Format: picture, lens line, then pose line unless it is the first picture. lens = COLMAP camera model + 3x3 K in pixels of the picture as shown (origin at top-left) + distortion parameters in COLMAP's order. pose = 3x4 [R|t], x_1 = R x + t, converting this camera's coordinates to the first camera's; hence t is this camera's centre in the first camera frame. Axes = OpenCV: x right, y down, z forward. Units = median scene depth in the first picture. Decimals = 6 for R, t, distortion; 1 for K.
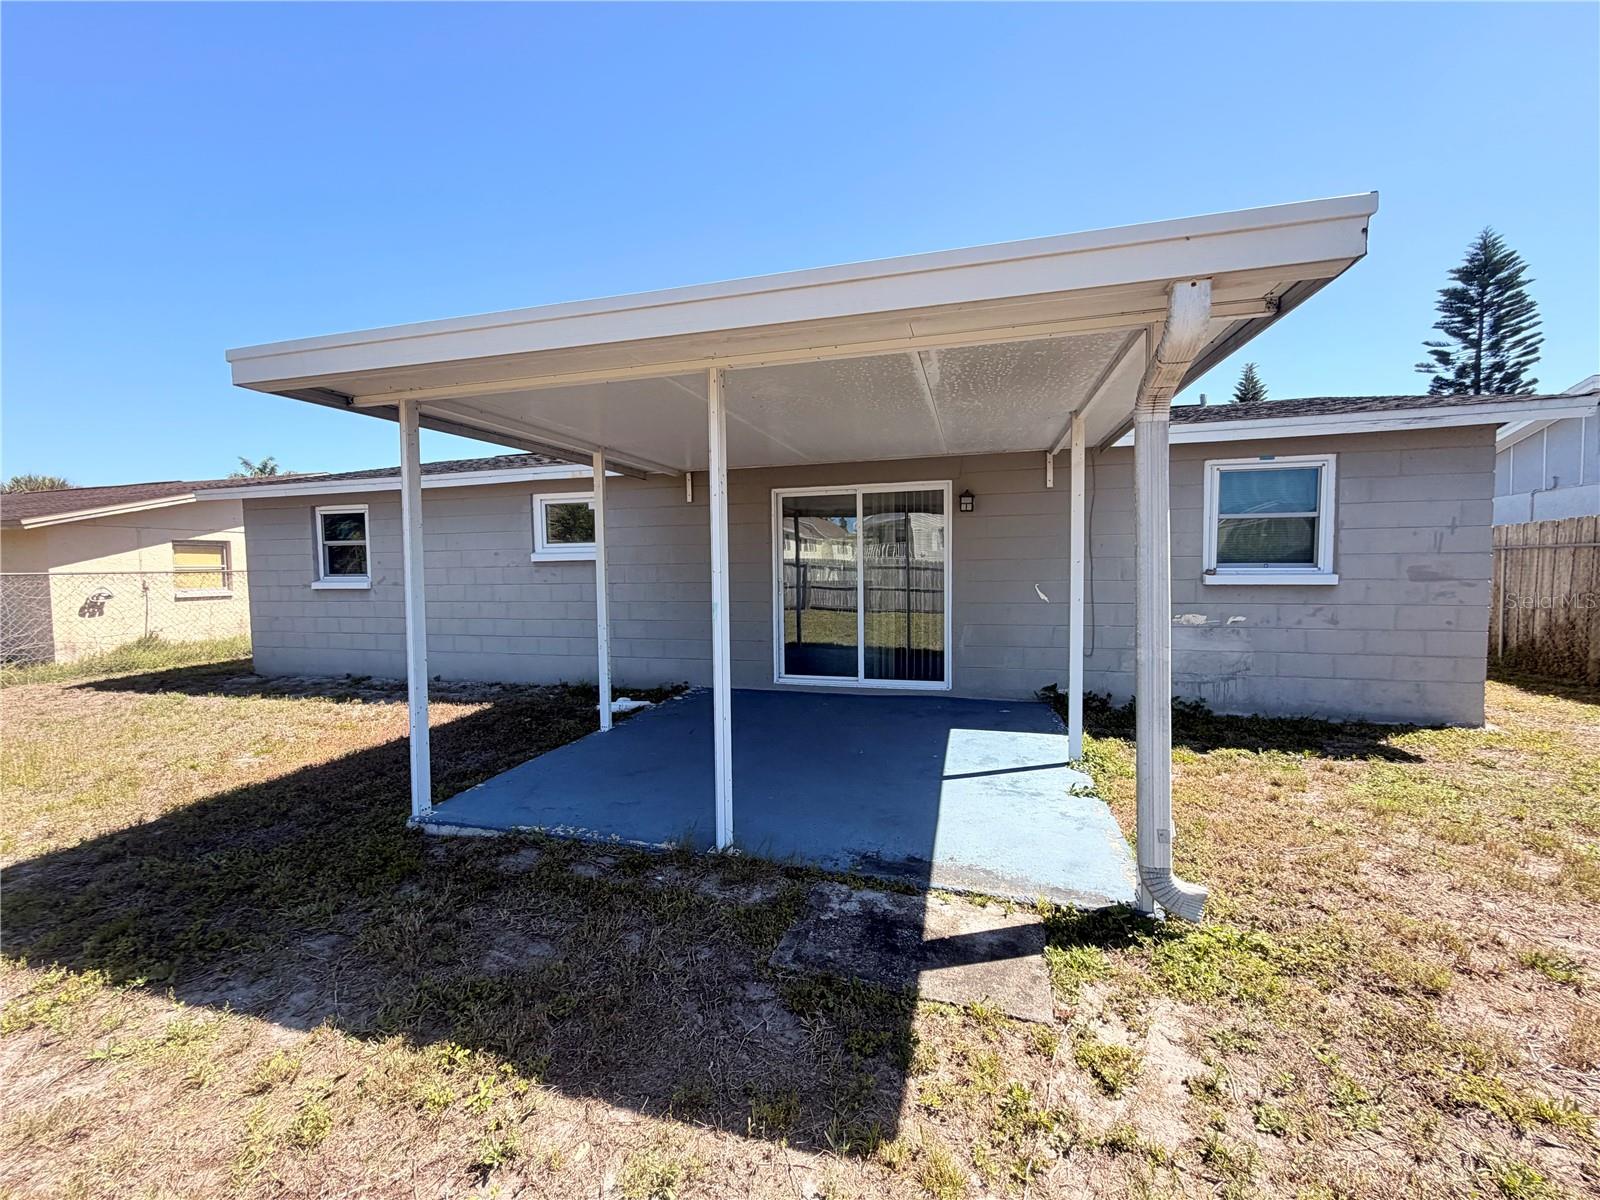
lens RADIAL K [[637.4, 0, 796.5], [0, 637.4, 598.8], [0, 0, 1]] dist [-0.003337, 0.000140]
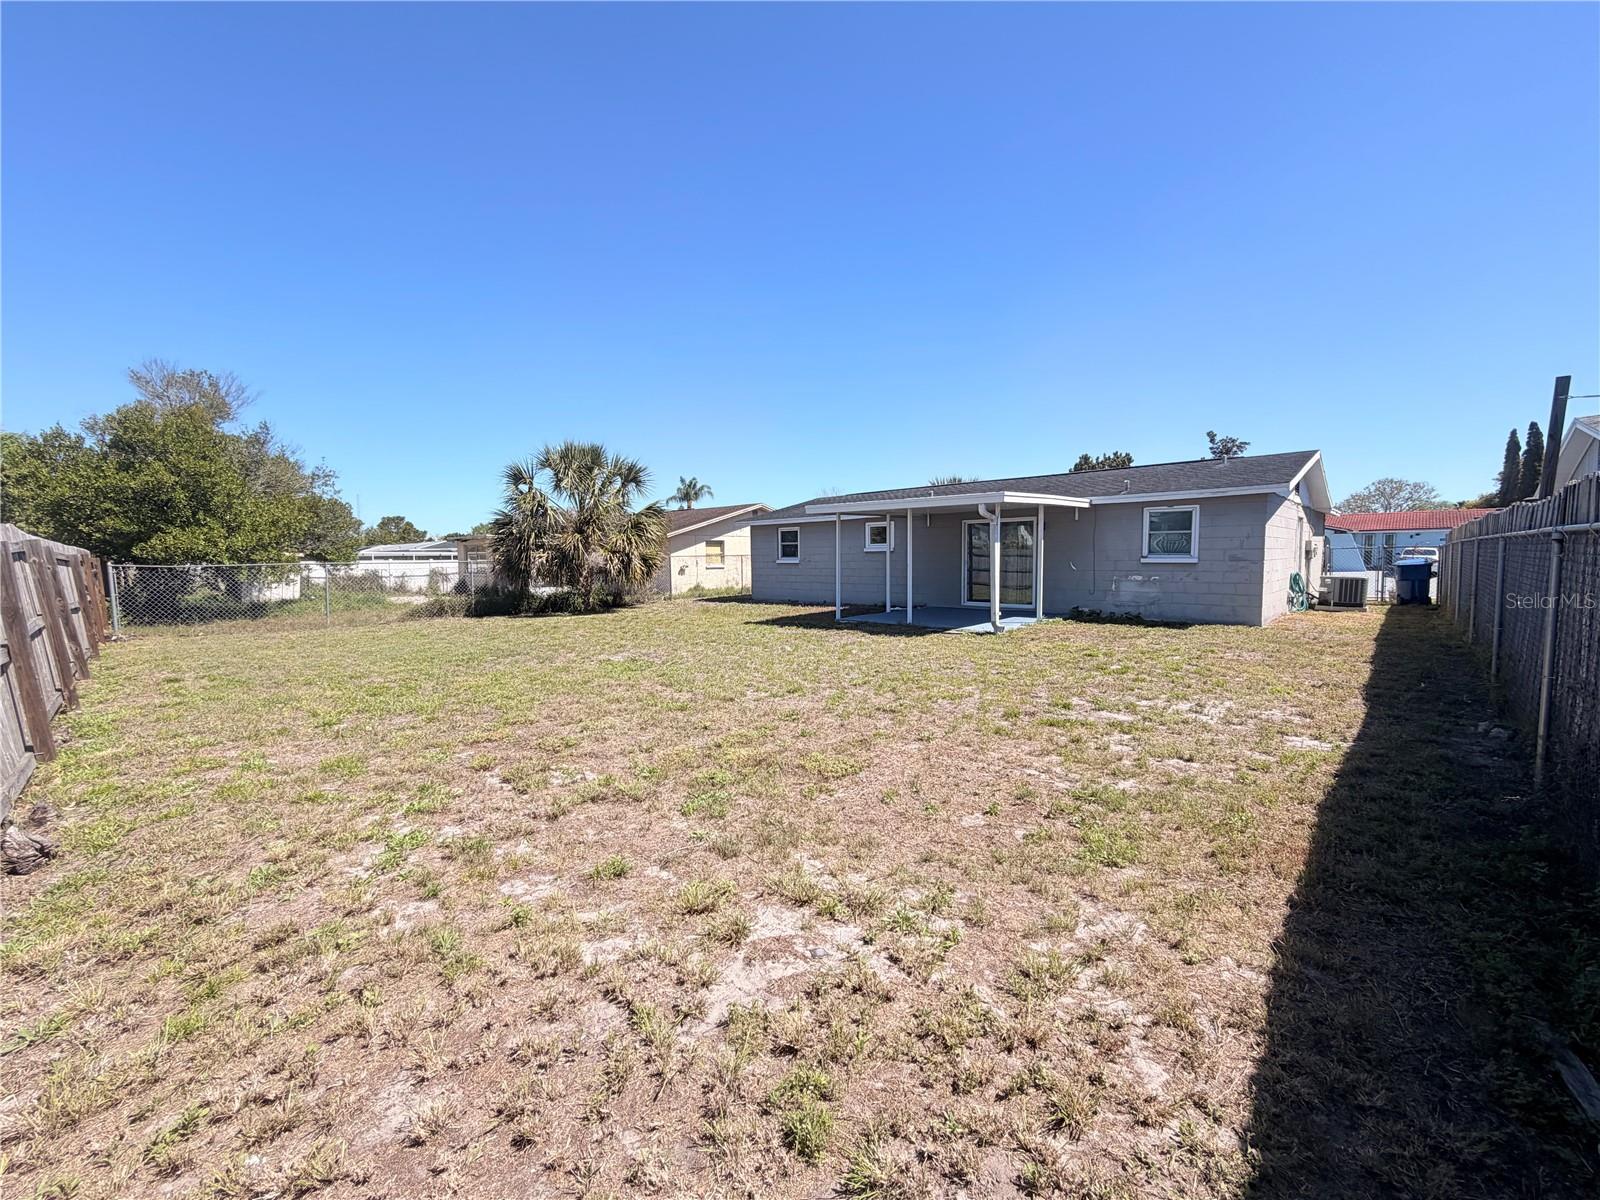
lens RADIAL K [[637.4, 0, 796.5], [0, 637.4, 598.6], [0, 0, 1]] dist [-0.003337, 0.000140]
pose [[0.885110, 0.033261, -0.464191, 0.609874], [-0.021399, 0.999296, 0.030800, 0.062885], [0.464889, -0.017328, 0.885200, -1.589463]]
